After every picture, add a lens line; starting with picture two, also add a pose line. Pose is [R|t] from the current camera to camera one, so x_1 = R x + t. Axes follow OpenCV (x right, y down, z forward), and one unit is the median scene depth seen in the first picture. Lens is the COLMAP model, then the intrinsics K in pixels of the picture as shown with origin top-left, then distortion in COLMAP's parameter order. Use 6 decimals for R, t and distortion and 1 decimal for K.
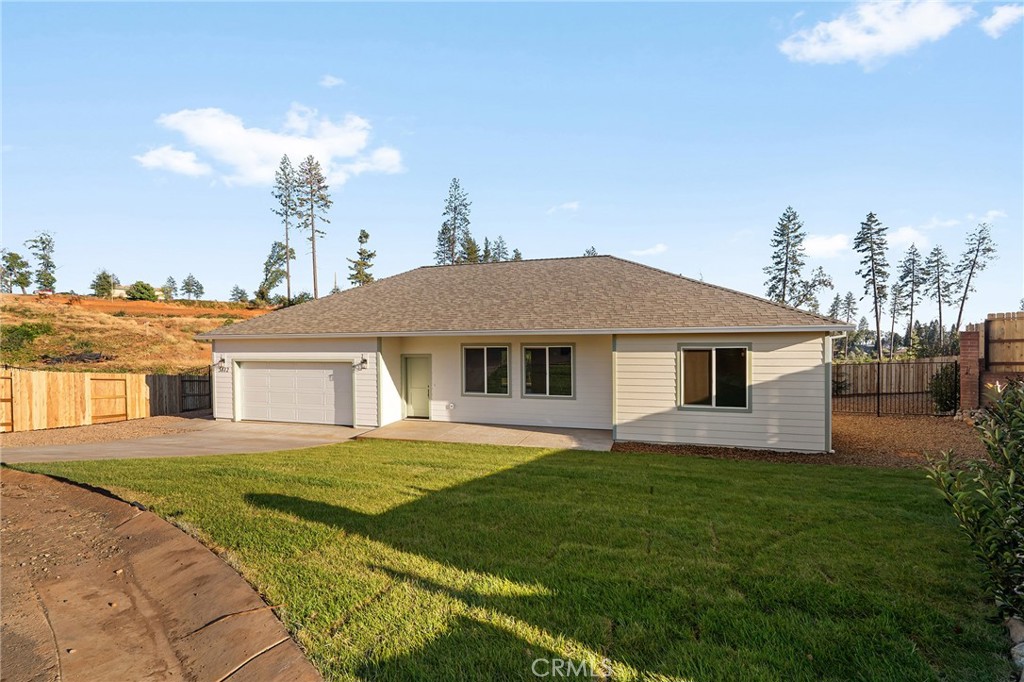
lens RADIAL K [[451.8, 0, 510.6], [0, 451.8, 343.5], [0, 0, 1]] dist [-0.000524, -0.000312]
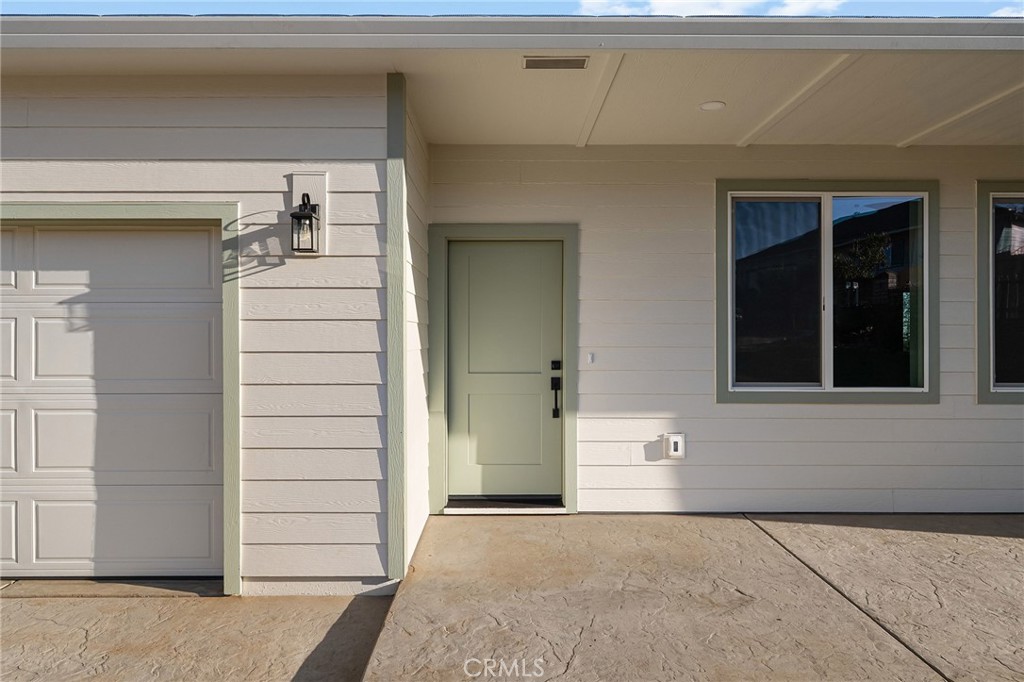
lens RADIAL K [[591.2, 0, 512.0], [0, 591.2, 341.0], [0, 0, 1]] dist [-0.003700, -0.000667]
pose [[0.955547, 0.009453, 0.294687, -0.308089], [-0.007622, 0.999944, -0.007362, 0.088974], [-0.294740, 0.004788, 0.955566, 0.743679]]
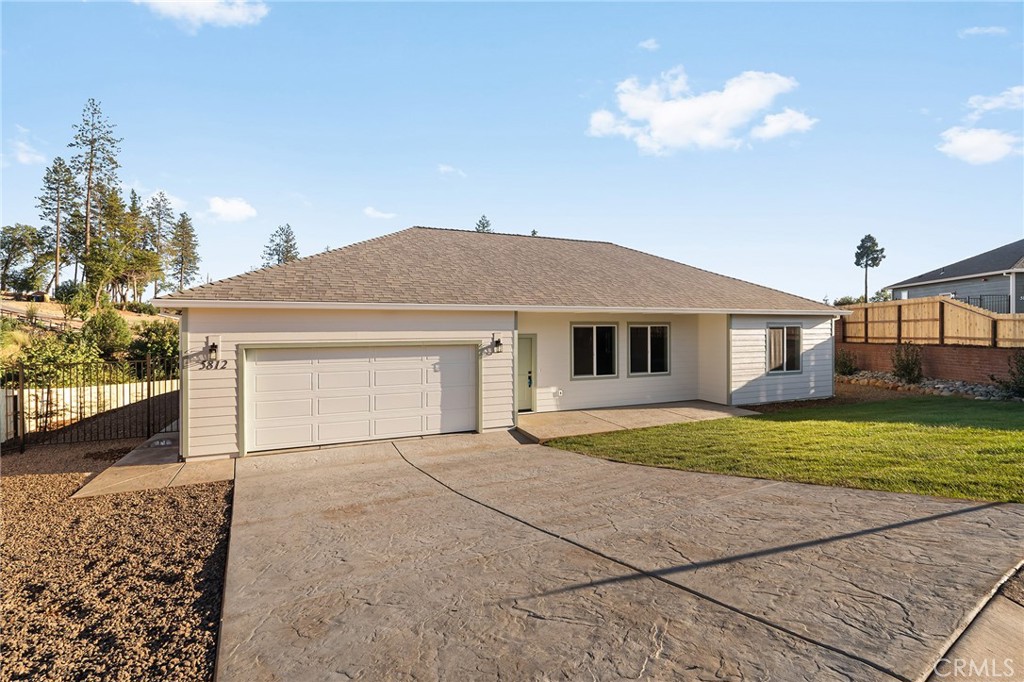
lens RADIAL K [[454.3, 0, 510.5], [0, 454.3, 326.1], [0, 0, 1]] dist [-0.000584, -0.000323]
pose [[0.766235, 0.008605, 0.642503, -0.788572], [0.001358, 0.999886, -0.015010, 0.022119], [-0.642559, 0.012373, 0.766136, 0.389375]]
